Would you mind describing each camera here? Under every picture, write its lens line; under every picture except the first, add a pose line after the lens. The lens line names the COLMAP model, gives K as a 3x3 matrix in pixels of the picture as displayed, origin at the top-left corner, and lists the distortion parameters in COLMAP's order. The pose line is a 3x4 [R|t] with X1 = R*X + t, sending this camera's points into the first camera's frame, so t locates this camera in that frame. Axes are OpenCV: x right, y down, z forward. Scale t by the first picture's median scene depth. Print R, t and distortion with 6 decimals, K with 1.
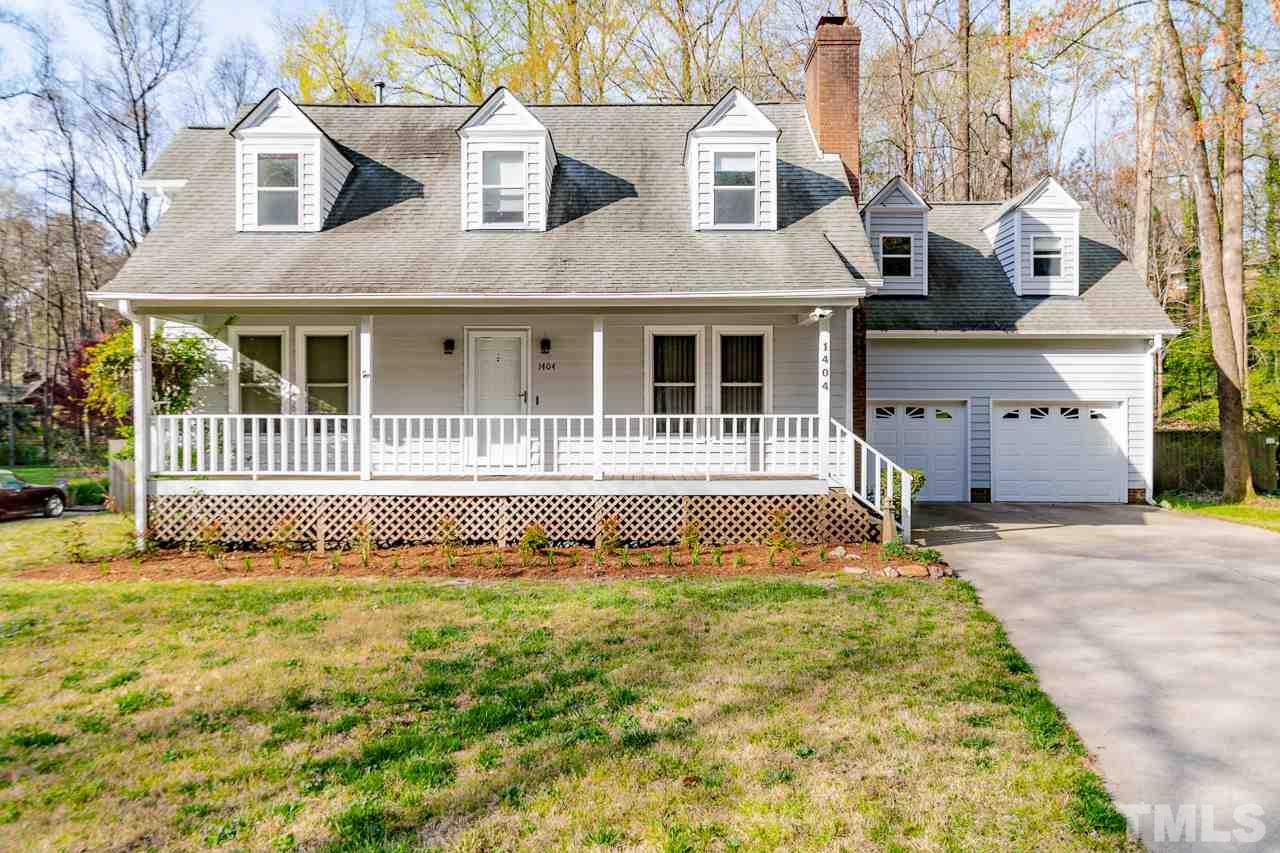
lens RADIAL K [[770.0, 0, 659.3], [0, 770.0, 427.8], [0, 0, 1]] dist [0.000193, 0.000732]
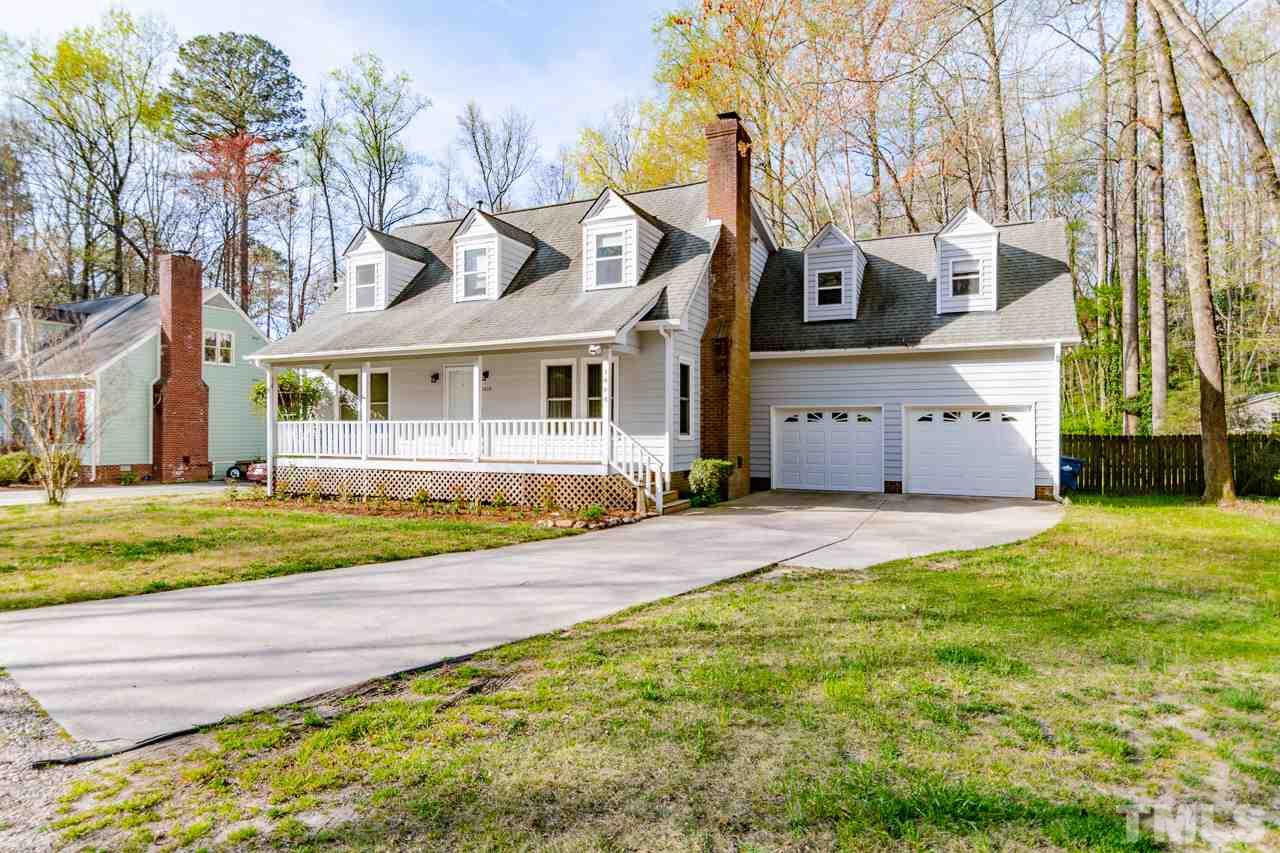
lens RADIAL K [[620.2, 0, 632.9], [0, 620.2, 430.0], [0, 0, 1]] dist [0.002030, 0.000617]
pose [[0.926915, 0.000458, -0.375270, 0.561425], [-0.001276, 0.999997, -0.001933, 0.004127], [0.375268, 0.002270, 0.926913, -0.033391]]
